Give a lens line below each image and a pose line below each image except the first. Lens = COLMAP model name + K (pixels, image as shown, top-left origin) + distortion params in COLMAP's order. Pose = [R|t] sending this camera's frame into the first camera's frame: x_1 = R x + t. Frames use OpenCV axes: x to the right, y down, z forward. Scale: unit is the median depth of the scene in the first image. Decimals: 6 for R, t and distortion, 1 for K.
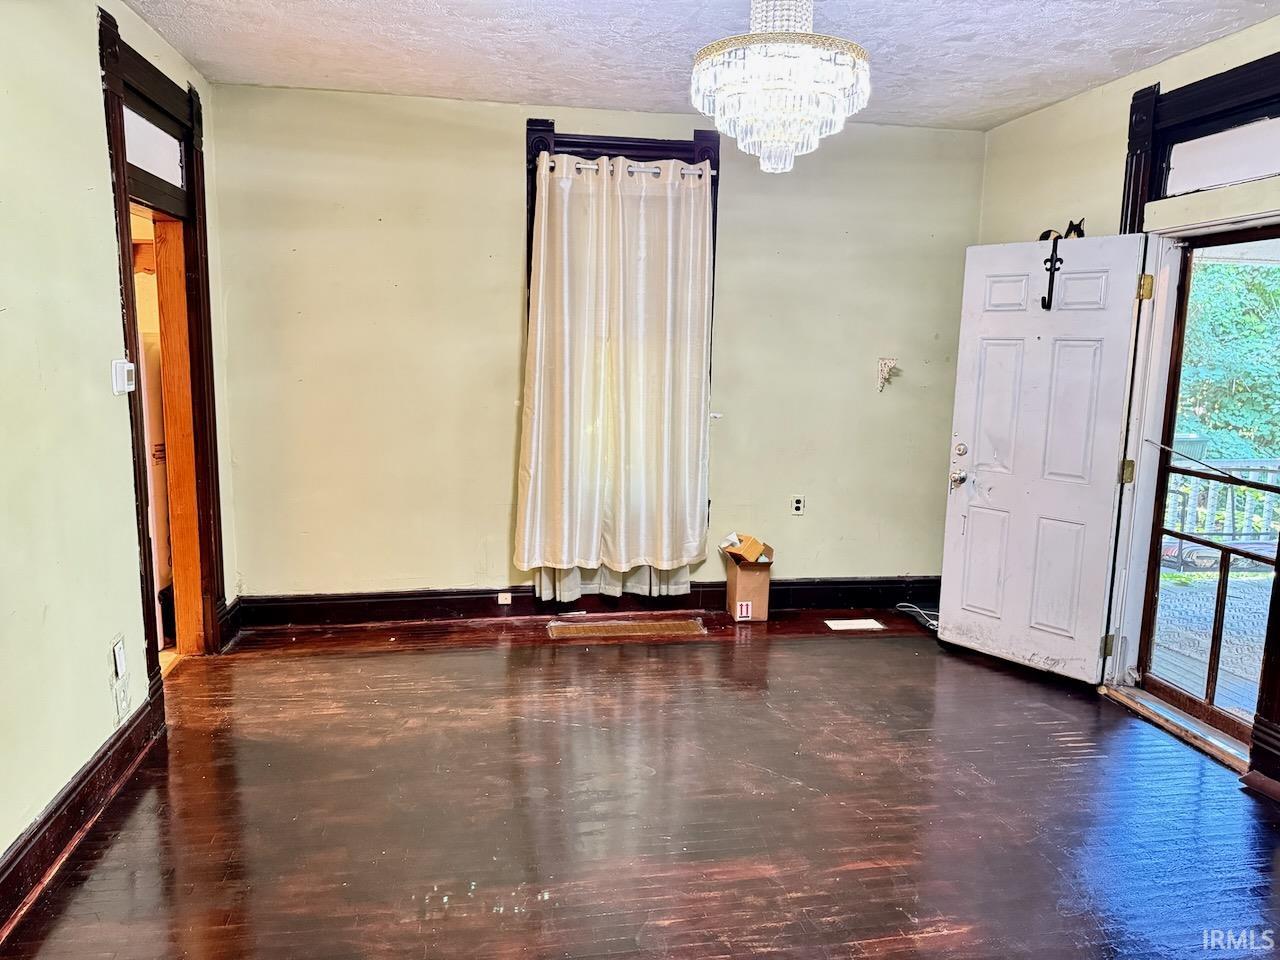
lens RADIAL K [[895.0, 0, 639.1], [0, 895.0, 475.4], [0, 0, 1]] dist [0.020099, -0.032915]
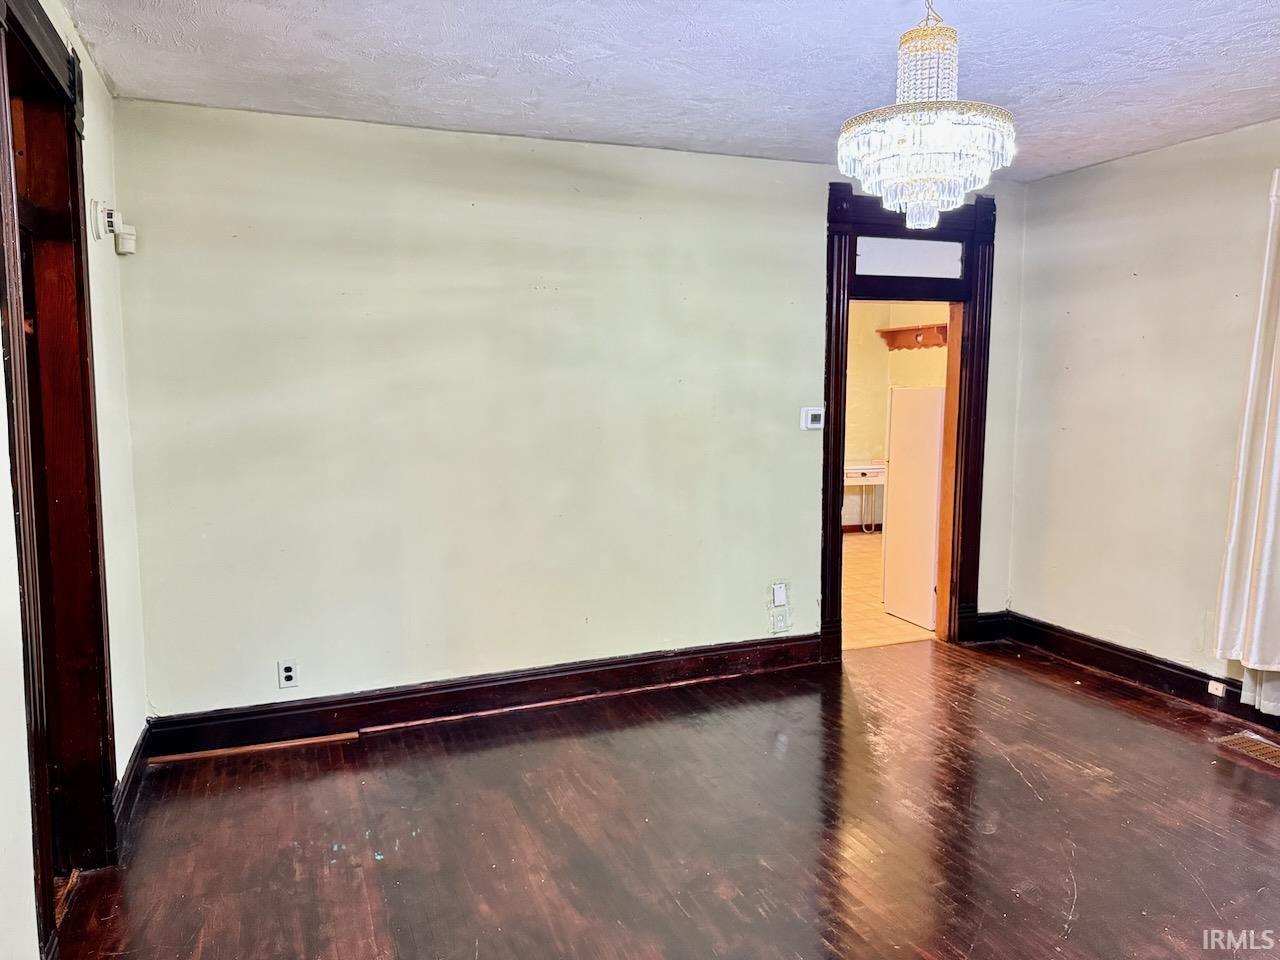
lens RADIAL K [[895.0, 0, 639.1], [0, 895.0, 475.4], [0, 0, 1]] dist [0.020099, -0.032915]
pose [[0.211748, 0.084283, -0.973683, 0.581789], [-0.147803, 0.987577, 0.053343, -0.030511], [0.966083, 0.132618, 0.221575, 0.254027]]
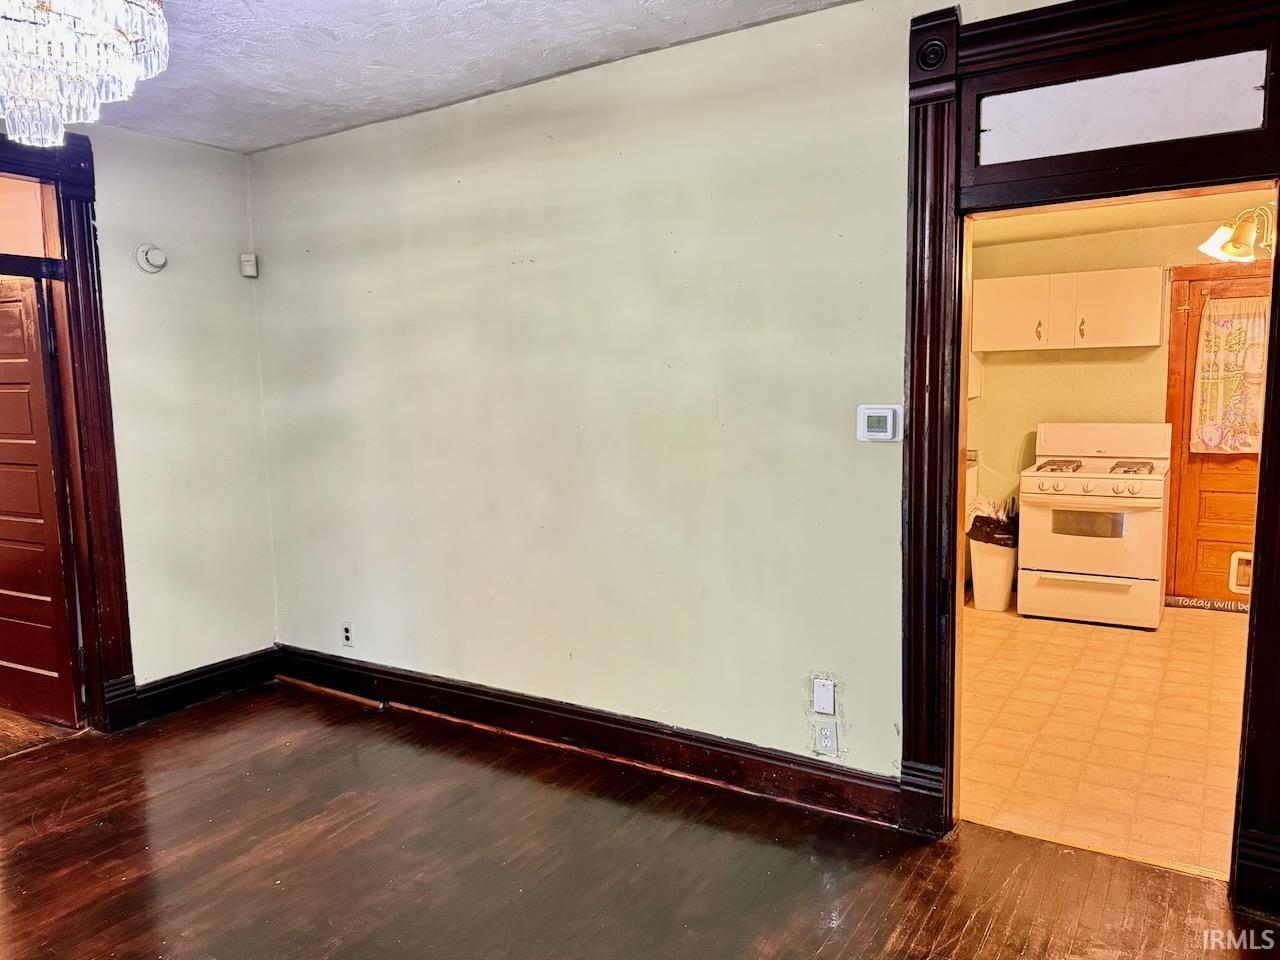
lens RADIAL K [[895.0, 0, 639.1], [0, 895.0, 475.4], [0, 0, 1]] dist [0.020099, -0.032915]
pose [[-0.666763, 0.074597, -0.741527, 0.191718], [-0.111073, 0.973919, 0.197849, -0.139815], [0.736946, 0.214282, -0.641088, 0.952135]]
